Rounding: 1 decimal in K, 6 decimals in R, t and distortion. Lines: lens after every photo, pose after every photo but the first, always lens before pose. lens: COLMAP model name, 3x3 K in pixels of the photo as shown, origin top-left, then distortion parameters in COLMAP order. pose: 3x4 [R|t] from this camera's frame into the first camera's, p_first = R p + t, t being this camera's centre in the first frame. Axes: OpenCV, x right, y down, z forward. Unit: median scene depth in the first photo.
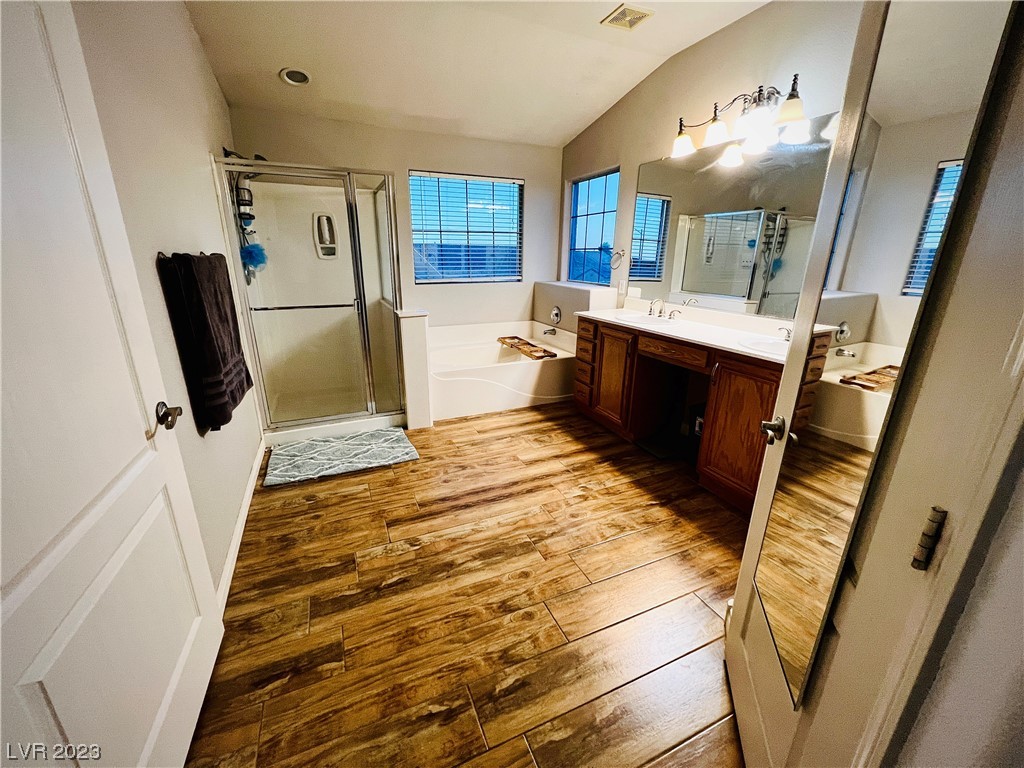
lens RADIAL K [[413.0, 0, 509.9], [0, 413.0, 386.0], [0, 0, 1]] dist [0.004013, 0.000091]
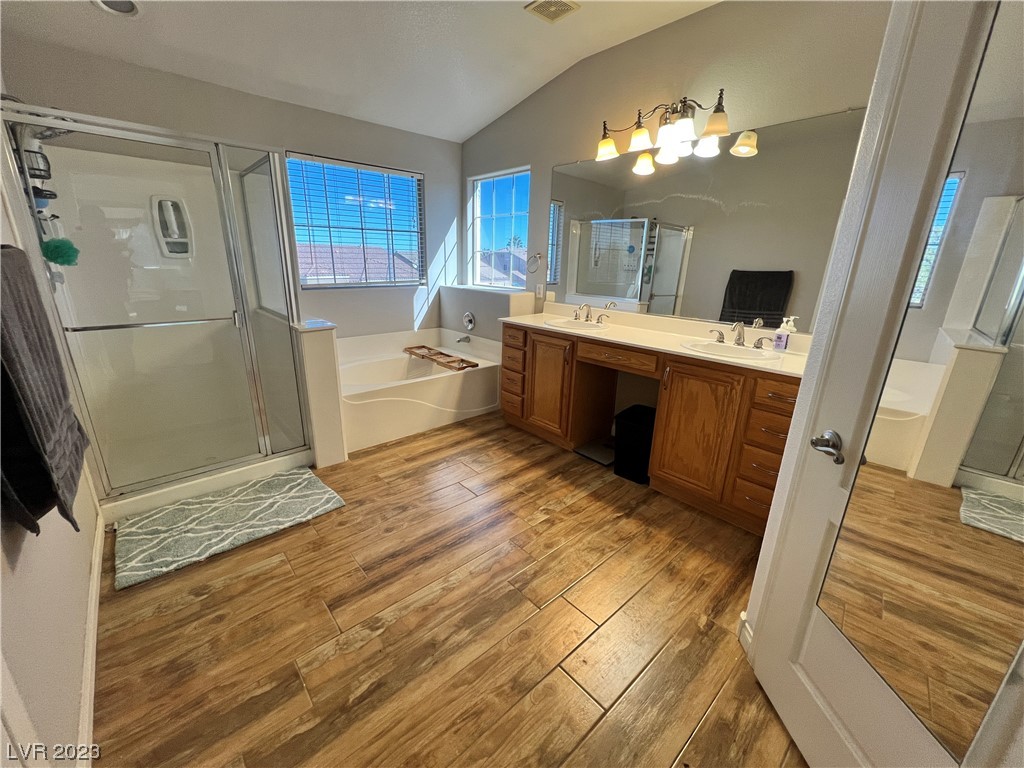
lens RADIAL K [[413.0, 0, 510.1], [0, 413.0, 384.2], [0, 0, 1]] dist [0.004013, 0.000091]
pose [[0.950904, -0.076985, 0.299758, -0.148209], [0.079197, 0.996848, 0.004782, -0.043543], [-0.299181, 0.019192, 0.954003, 0.137038]]
